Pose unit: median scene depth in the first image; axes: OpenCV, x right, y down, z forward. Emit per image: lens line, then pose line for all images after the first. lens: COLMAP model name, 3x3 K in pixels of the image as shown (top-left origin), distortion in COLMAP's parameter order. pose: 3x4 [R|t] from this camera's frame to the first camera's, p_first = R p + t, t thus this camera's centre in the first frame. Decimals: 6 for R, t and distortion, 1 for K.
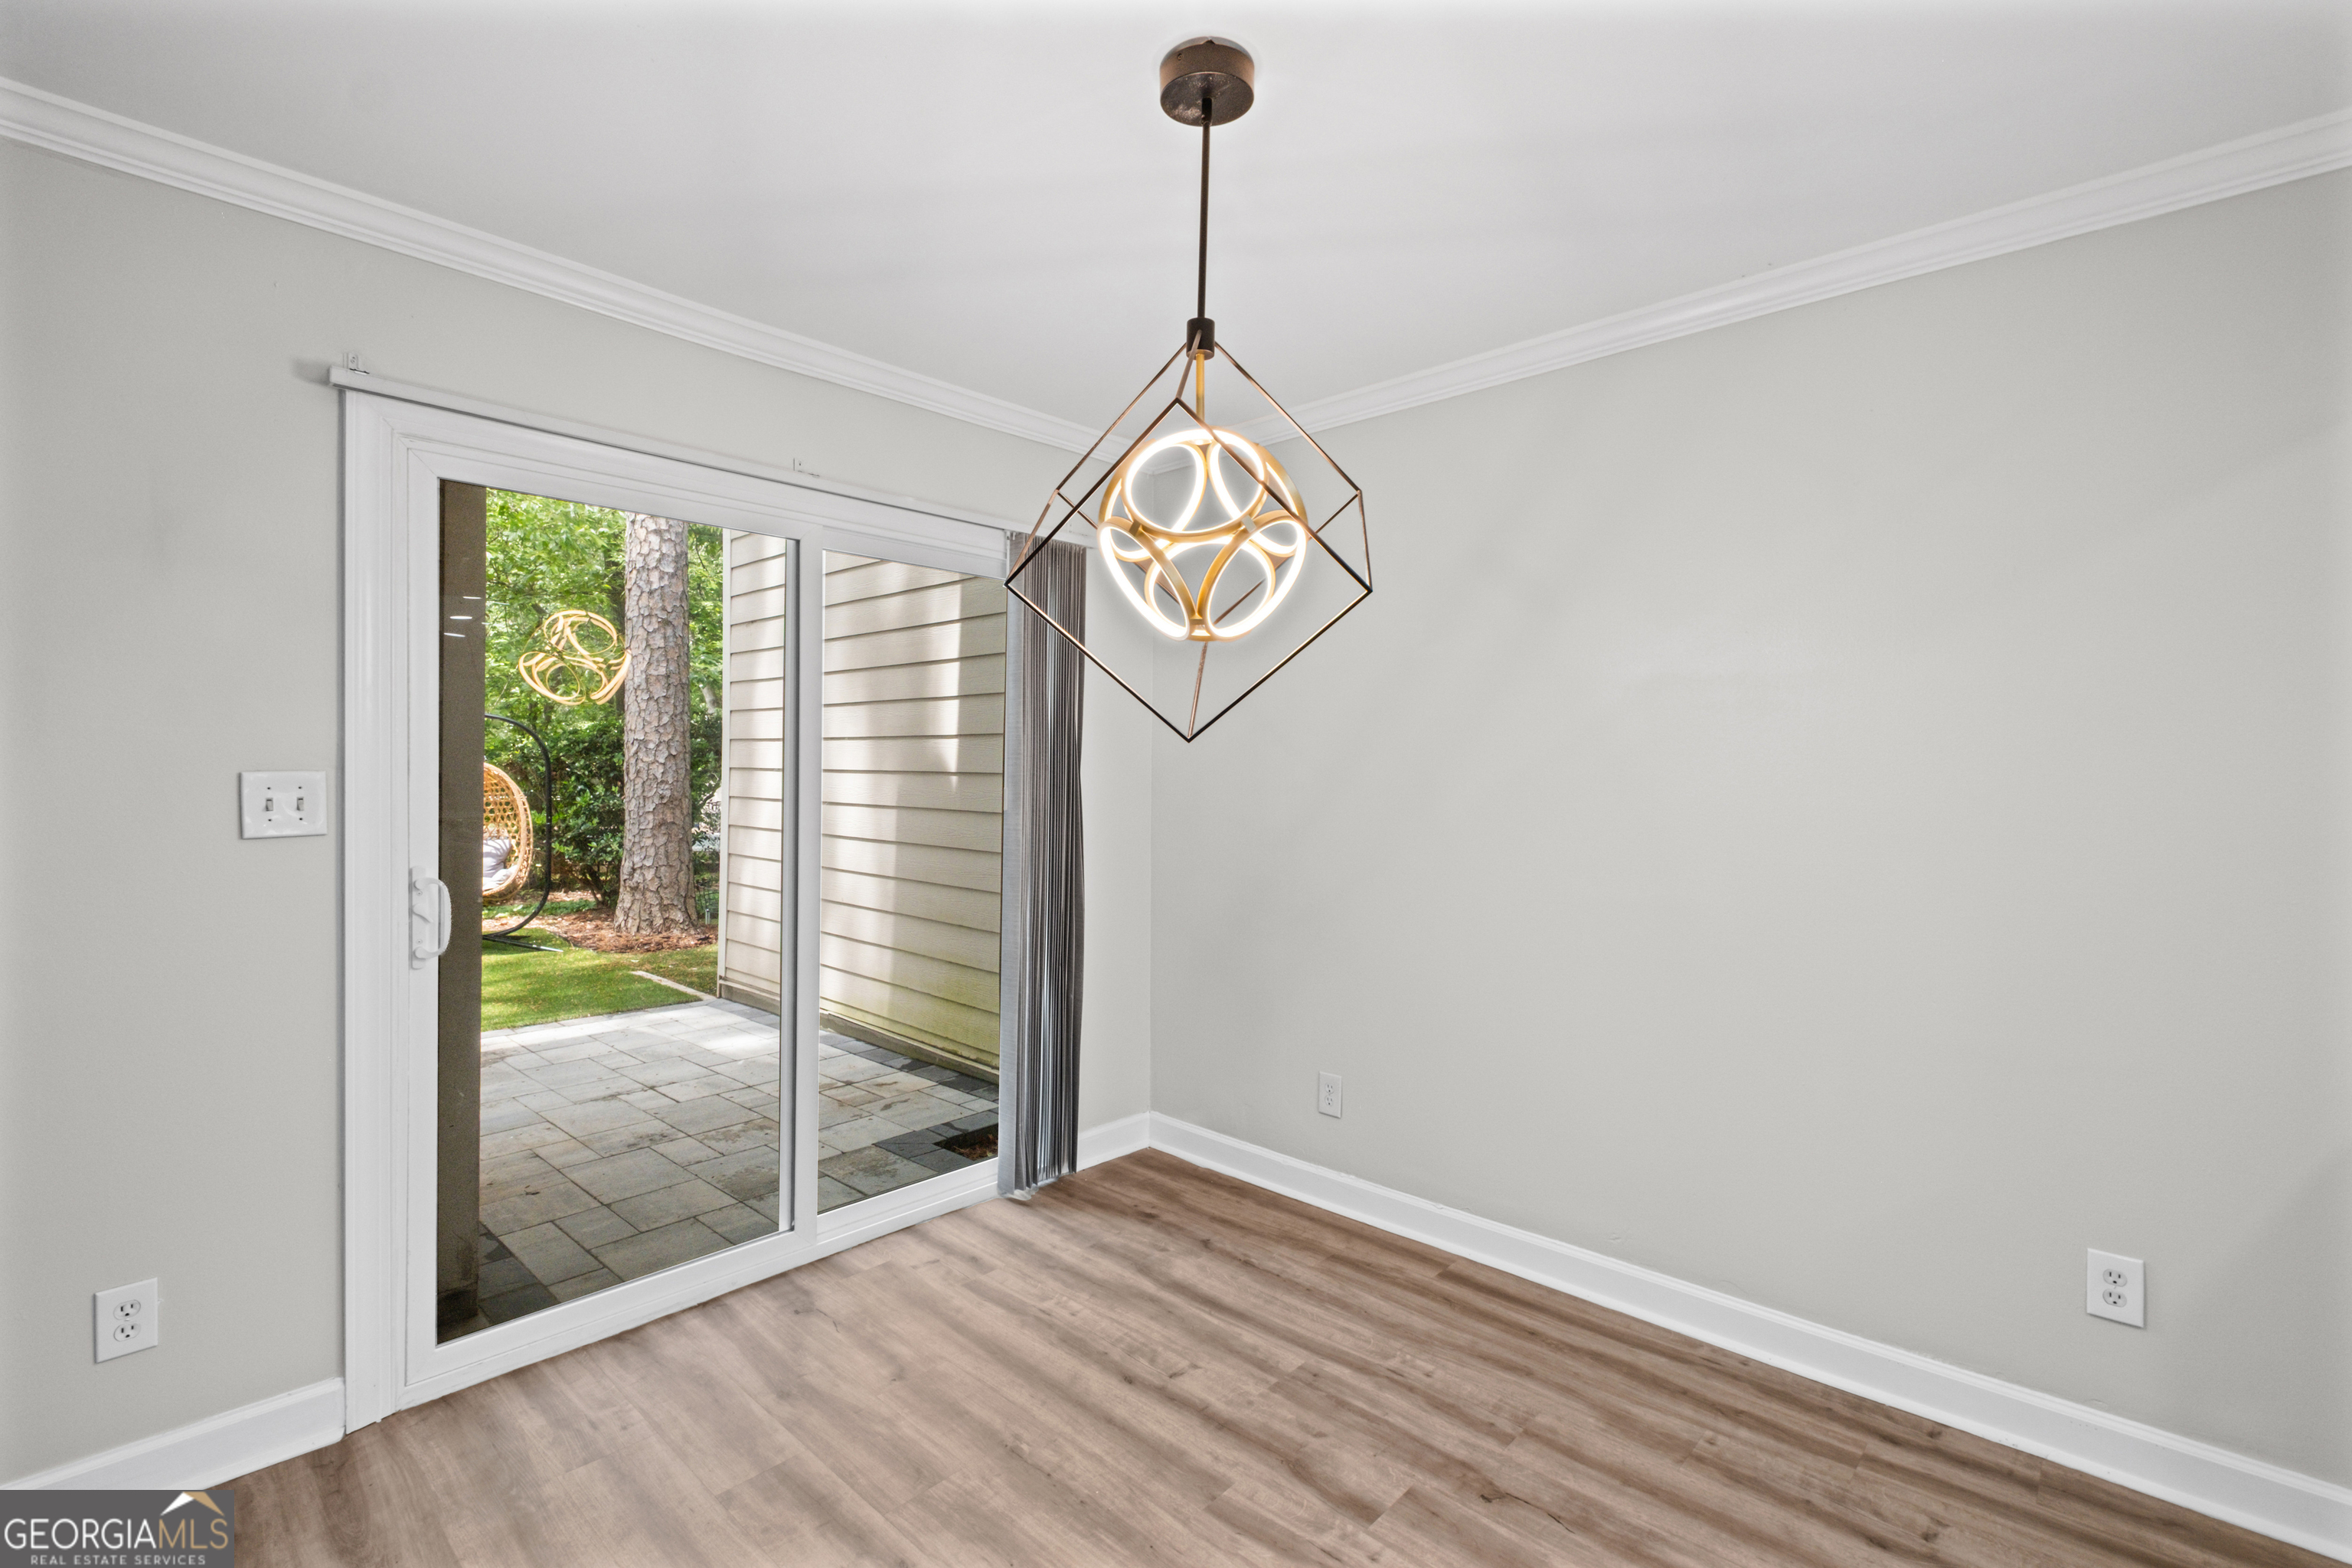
lens RADIAL K [[1047.3, 0, 1164.6], [0, 1047.3, 773.2], [0, 0, 1]] dist [0.000100, -0.000886]
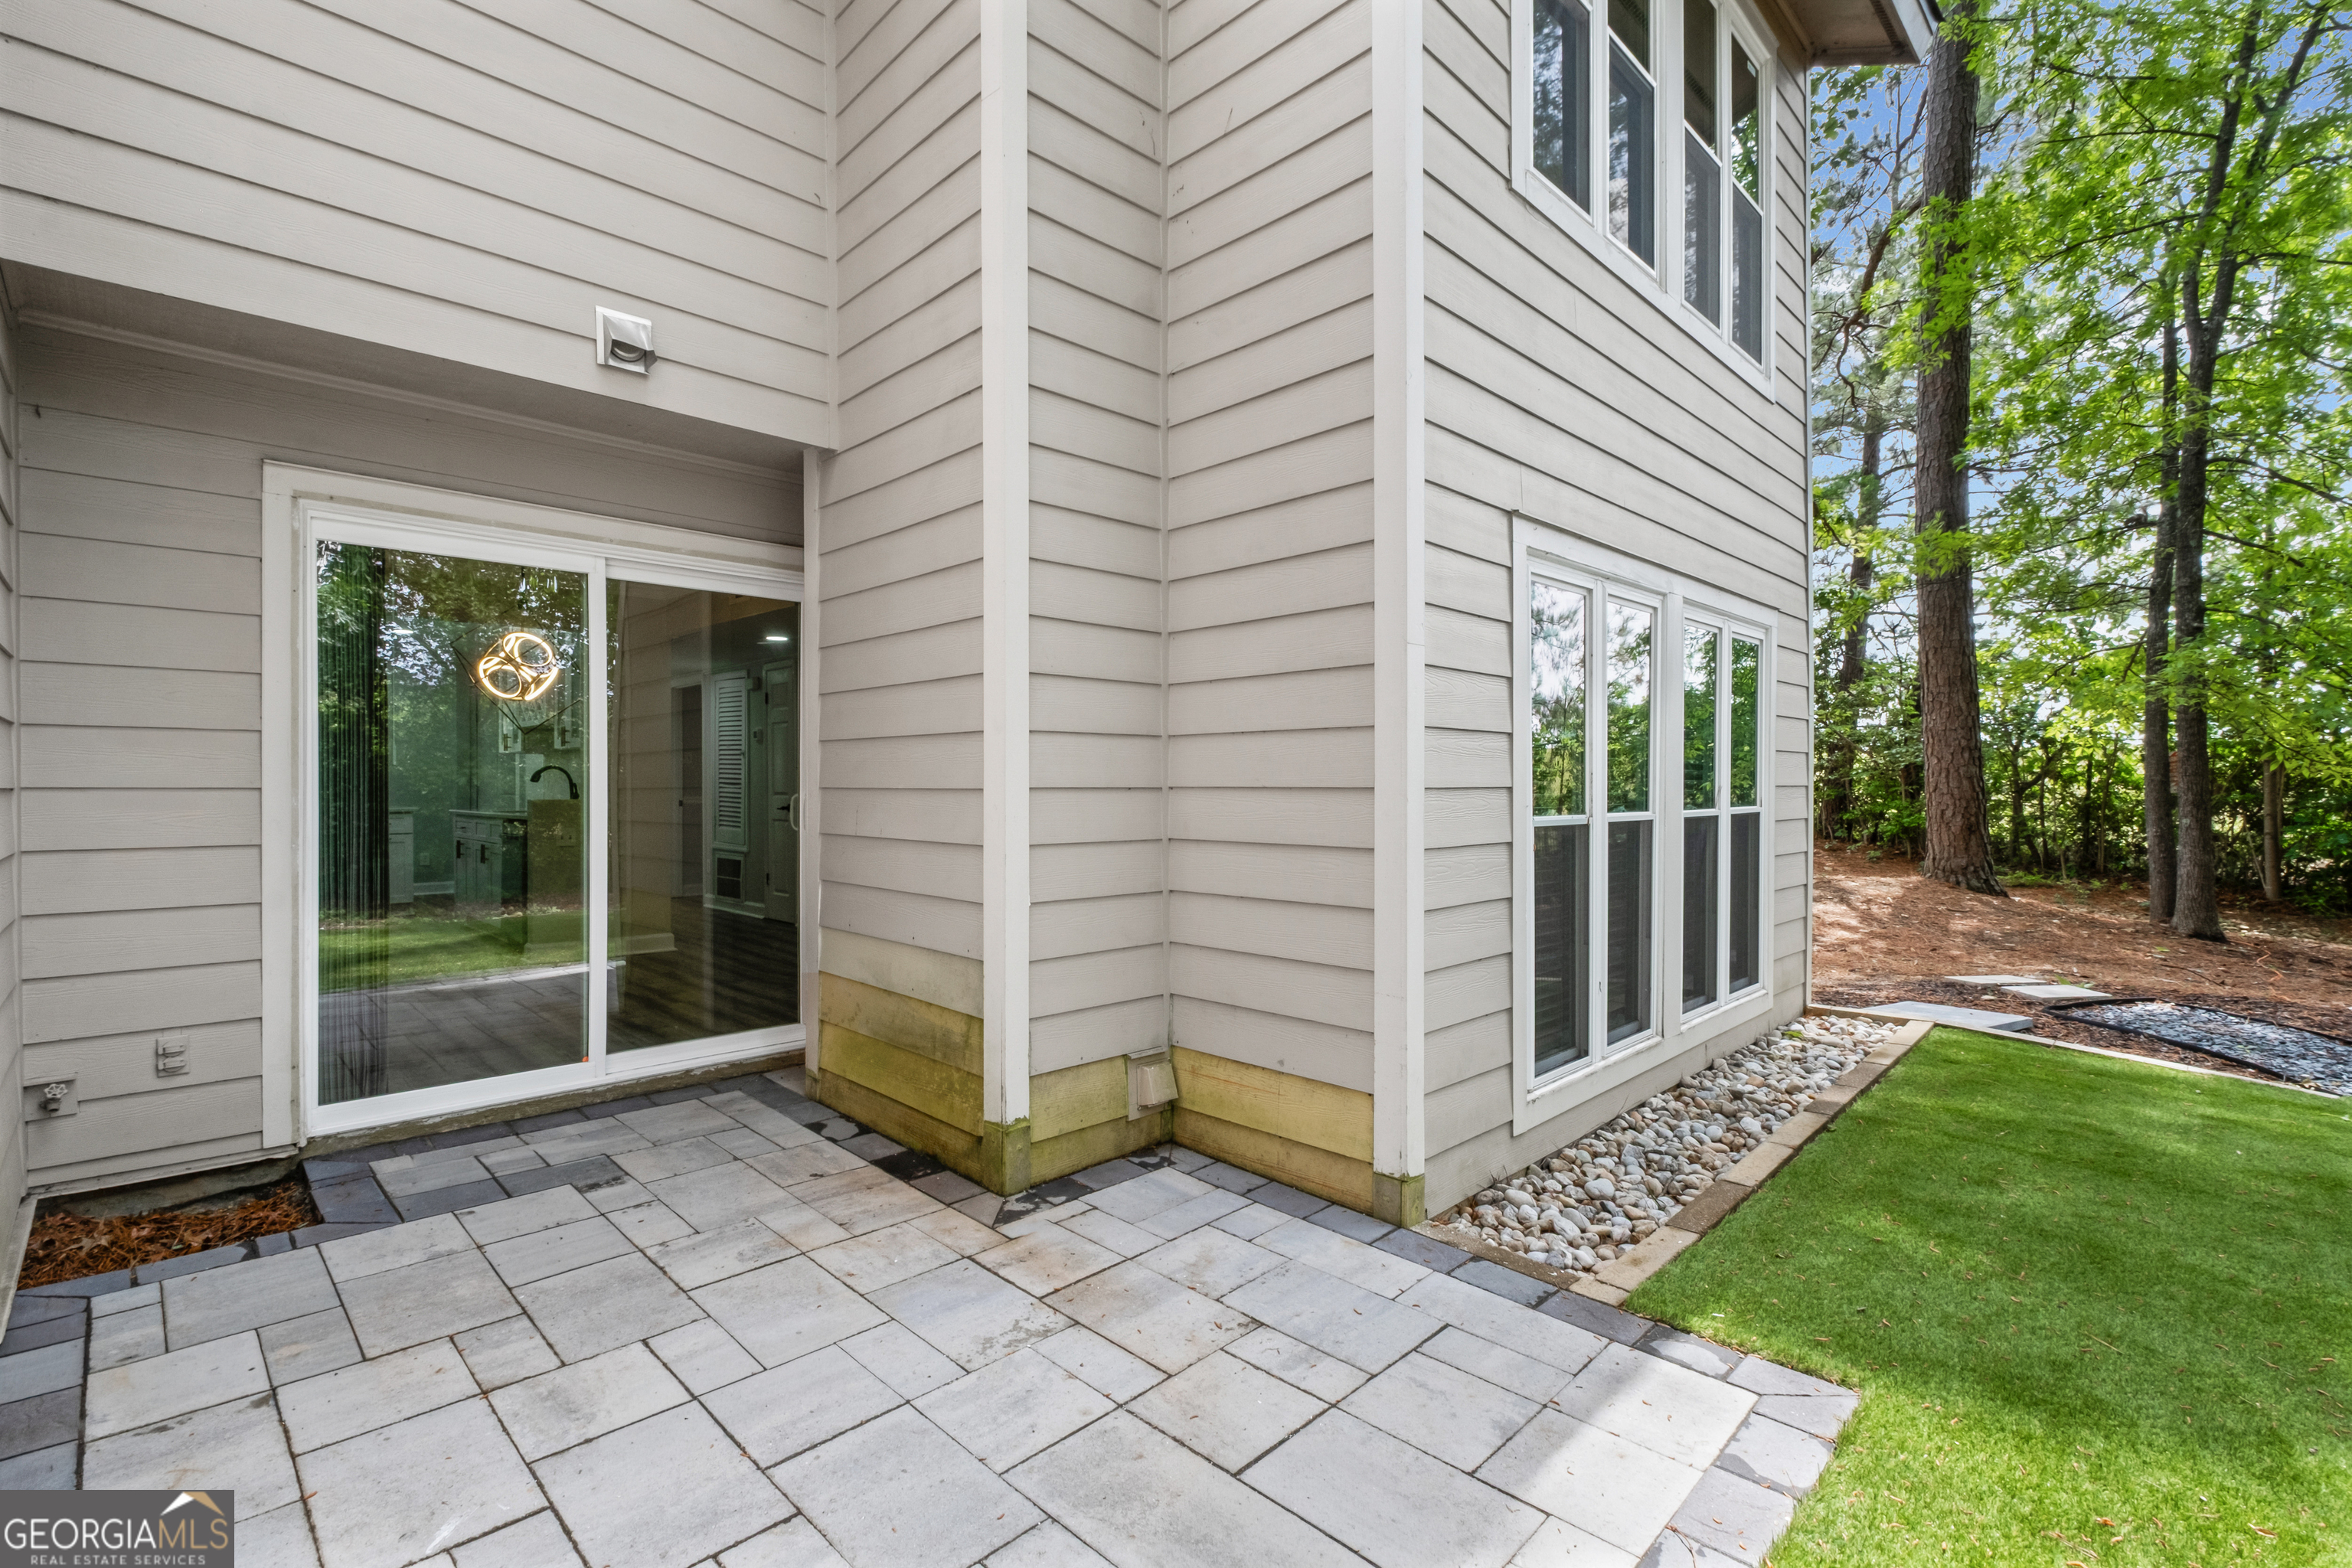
lens RADIAL K [[1041.6, 0, 1172.7], [0, 1041.6, 778.1], [0, 0, 1]] dist [0.001972, -0.000419]
pose [[-0.999689, -0.004787, 0.024479, -0.827317], [-0.004746, 0.999987, 0.001719, 0.030663], [-0.024487, 0.001602, -0.999699, 1.692145]]
